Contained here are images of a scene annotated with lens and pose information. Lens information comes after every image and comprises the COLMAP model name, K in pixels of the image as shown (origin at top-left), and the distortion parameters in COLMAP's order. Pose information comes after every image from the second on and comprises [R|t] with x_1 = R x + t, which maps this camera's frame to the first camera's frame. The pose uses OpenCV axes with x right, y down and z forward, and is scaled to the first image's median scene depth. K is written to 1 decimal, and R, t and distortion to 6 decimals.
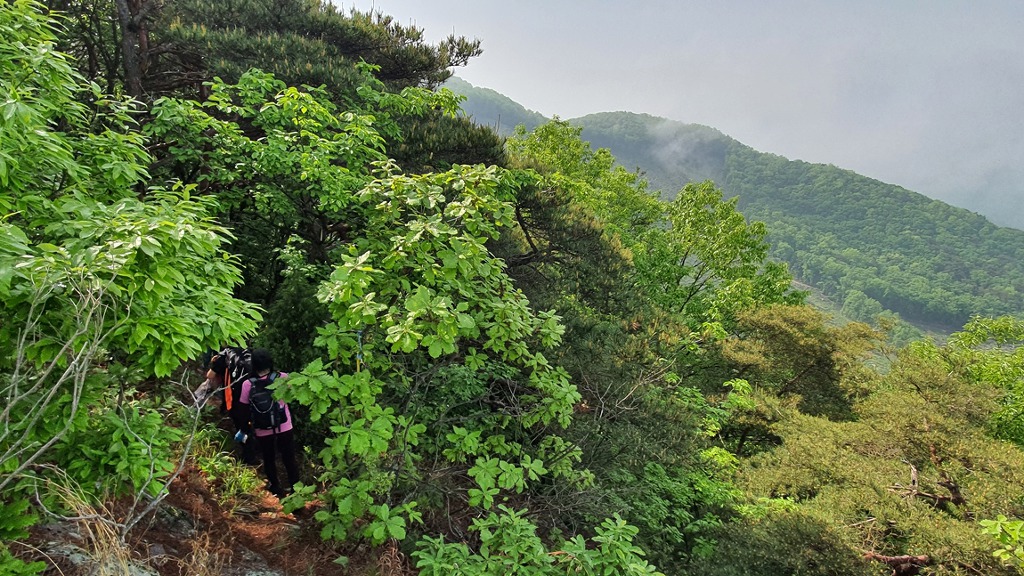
lens RADIAL K [[561.9, 0, 515.2], [0, 561.9, 279.1], [0, 0, 1]] dist [-0.026542, -0.000691]
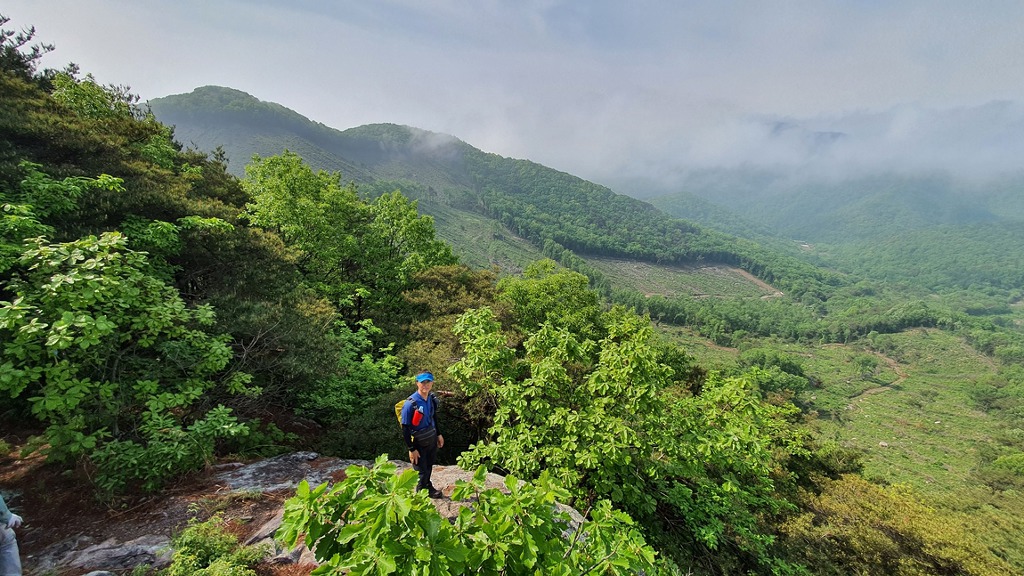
lens RADIAL K [[401.2, 0, 498.2], [0, 401.2, 286.1], [0, 0, 1]] dist [0.009302, -0.003073]
pose [[0.918483, -0.142033, 0.369075, 0.571097], [0.103500, 0.987083, 0.122293, -0.074551], [-0.381677, -0.074125, 0.921318, -0.642373]]
